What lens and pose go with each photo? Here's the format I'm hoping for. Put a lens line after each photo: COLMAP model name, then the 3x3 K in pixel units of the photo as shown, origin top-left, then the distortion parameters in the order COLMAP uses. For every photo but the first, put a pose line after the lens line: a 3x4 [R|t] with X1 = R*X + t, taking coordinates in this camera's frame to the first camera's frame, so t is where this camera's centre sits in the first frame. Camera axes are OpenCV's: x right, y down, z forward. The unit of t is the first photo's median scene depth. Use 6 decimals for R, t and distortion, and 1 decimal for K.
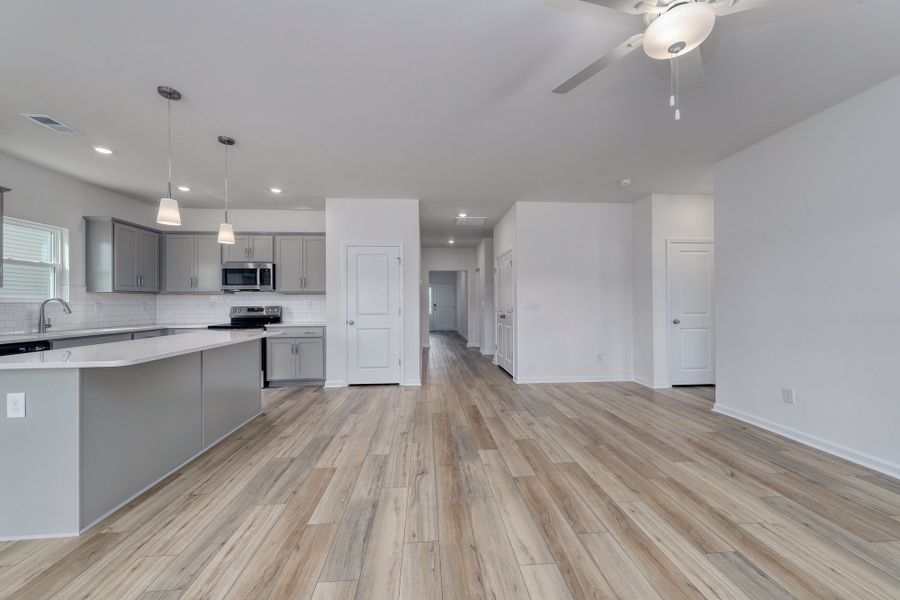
lens RADIAL K [[331.3, 0, 451.2], [0, 331.3, 303.3], [0, 0, 1]] dist [-0.000196, -0.000085]
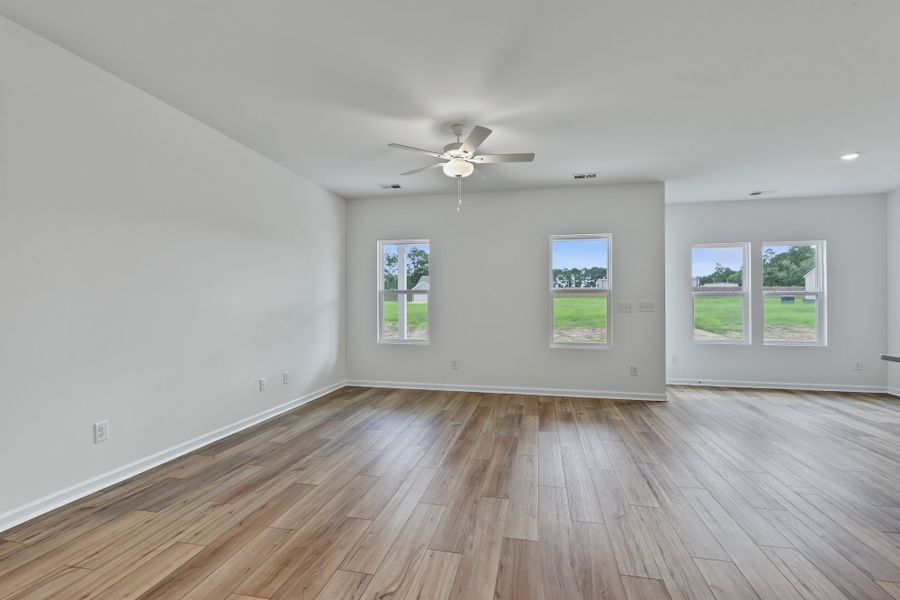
lens RADIAL K [[409.1, 0, 451.8], [0, 409.1, 300.2], [0, 0, 1]] dist [0.003845, 0.000411]
pose [[-0.958181, 0.004858, 0.286122, 0.010946], [0.002177, 0.999951, -0.009687, -0.002048], [-0.286155, -0.008659, -0.958144, 1.626944]]
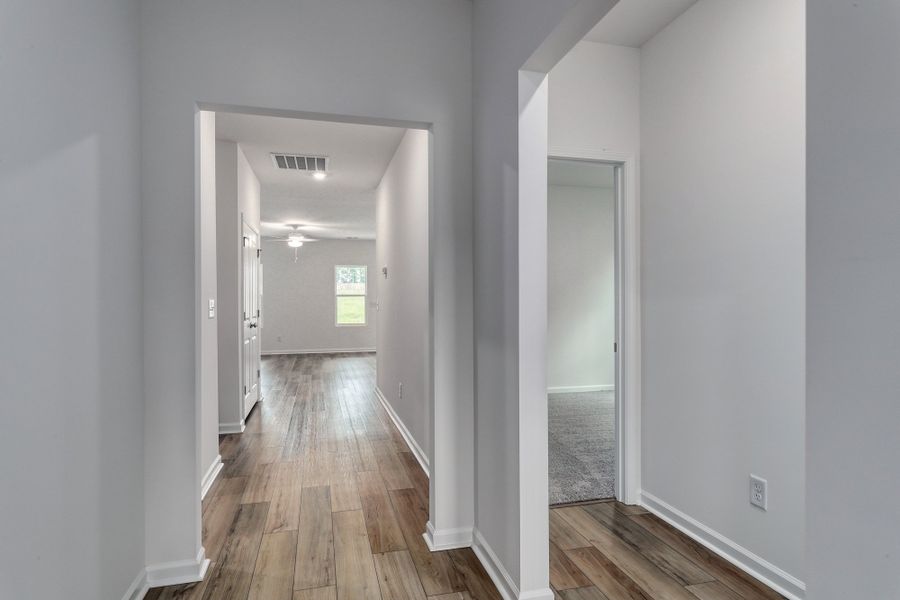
lens RADIAL K [[507.4, 0, 444.1], [0, 507.4, 299.3], [0, 0, 1]] dist [0.032078, -0.000345]
pose [[-0.986584, 0.004344, -0.163200, -0.086813], [0.005035, 0.999980, -0.003822, -0.009932], [0.163180, -0.004592, -0.986586, 3.984323]]
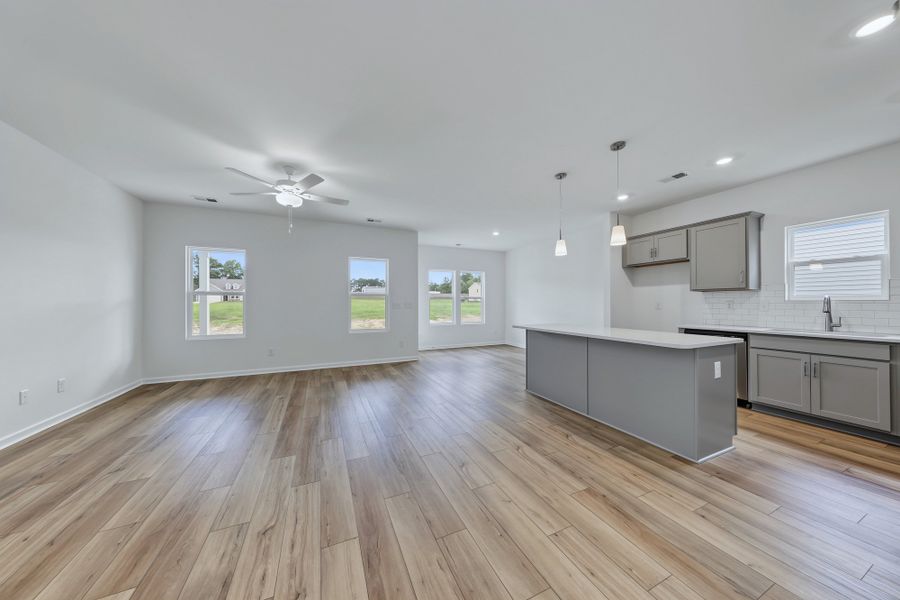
lens RADIAL K [[280.7, 0, 447.8], [0, 280.7, 301.0], [0, 0, 1]] dist [0.000066, -0.000064]
pose [[-0.940297, 0.002801, -0.340344, 0.130185], [0.005239, 0.999967, -0.006243, -0.002927], [0.340315, -0.007653, -0.940280, 1.688656]]
